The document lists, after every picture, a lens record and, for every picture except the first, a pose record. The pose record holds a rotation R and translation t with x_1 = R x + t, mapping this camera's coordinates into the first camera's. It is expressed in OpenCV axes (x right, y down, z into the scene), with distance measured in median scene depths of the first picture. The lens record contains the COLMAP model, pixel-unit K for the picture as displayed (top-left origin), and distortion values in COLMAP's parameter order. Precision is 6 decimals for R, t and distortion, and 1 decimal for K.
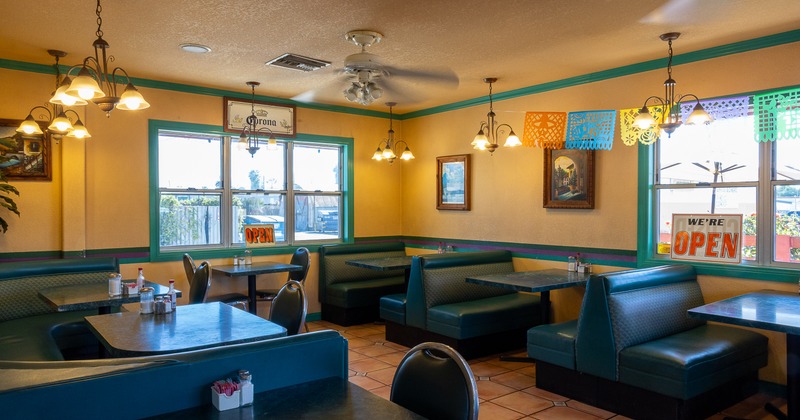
lens RADIAL K [[524.8, 0, 400.0], [0, 524.8, 210.0], [0, 0, 1]] dist [0.004021, 0.000137]
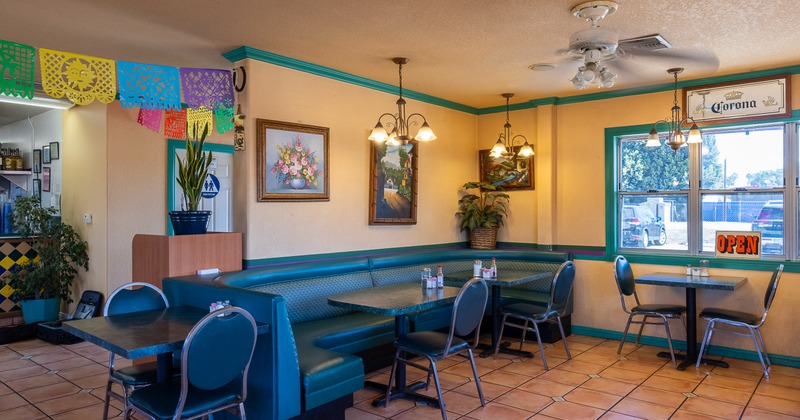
lens RADIAL K [[524.8, 0, 400.0], [0, 524.8, 210.0], [0, 0, 1]] dist [0.004021, 0.000137]
pose [[0.230311, 0.000505, -0.973117, 0.549513], [-0.006597, 0.999978, -0.001043, -0.001638], [0.973095, 0.006660, 0.230309, 0.400226]]
